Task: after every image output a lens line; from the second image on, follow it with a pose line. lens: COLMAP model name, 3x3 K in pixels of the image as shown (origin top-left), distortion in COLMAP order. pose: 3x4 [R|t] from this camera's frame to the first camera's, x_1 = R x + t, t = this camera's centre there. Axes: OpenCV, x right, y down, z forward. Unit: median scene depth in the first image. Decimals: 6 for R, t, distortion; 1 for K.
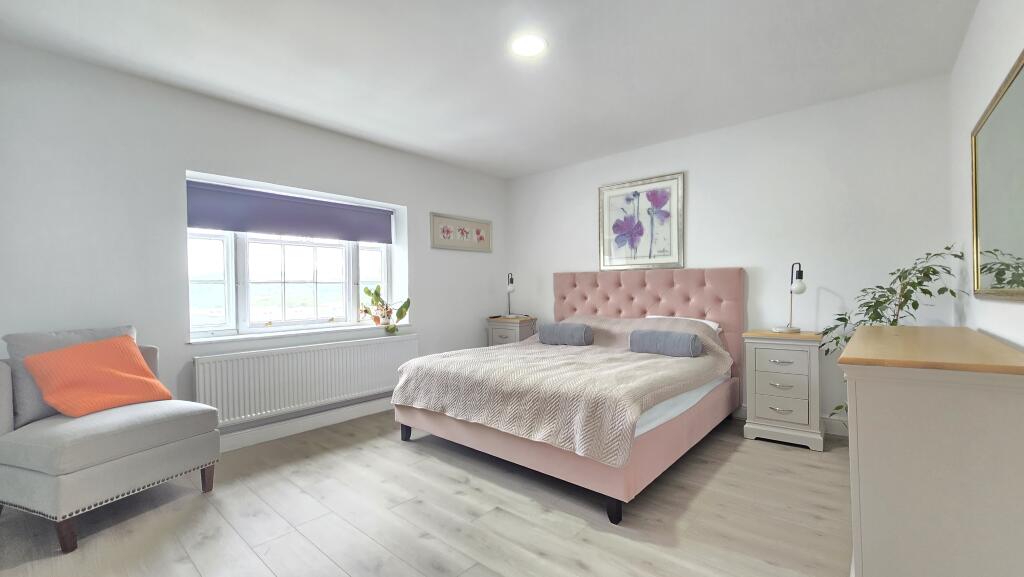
lens RADIAL K [[417.3, 0, 510.0], [0, 417.3, 292.9], [0, 0, 1]] dist [0.002737, 0.000499]
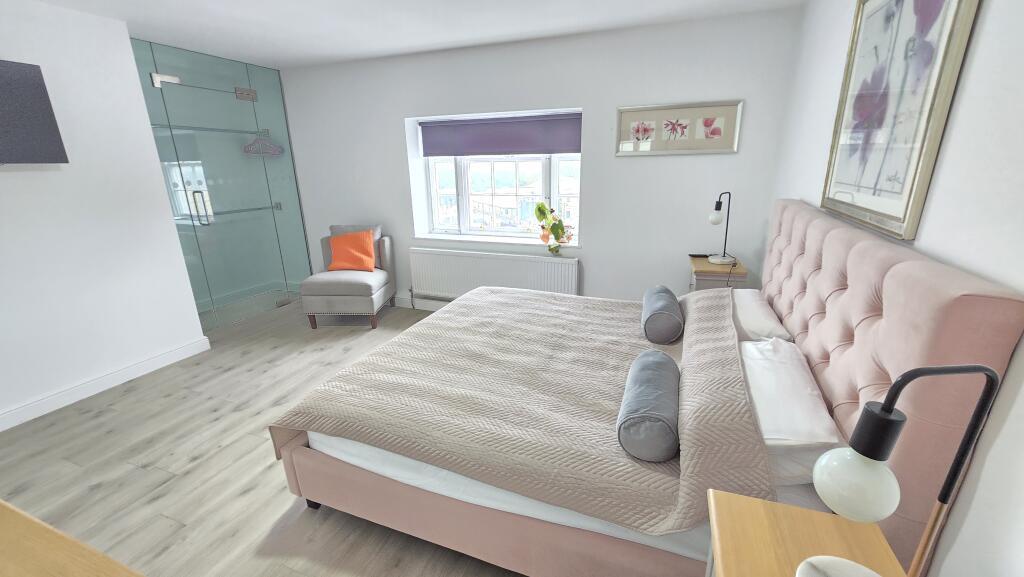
lens RADIAL K [[417.3, 0, 510.4], [0, 417.3, 289.8], [0, 0, 1]] dist [0.002737, 0.000499]
pose [[0.325746, 0.284274, -0.901708, 0.553442], [0.005875, 0.953100, 0.302598, -0.111255], [0.945439, -0.103867, 0.308799, 0.555669]]
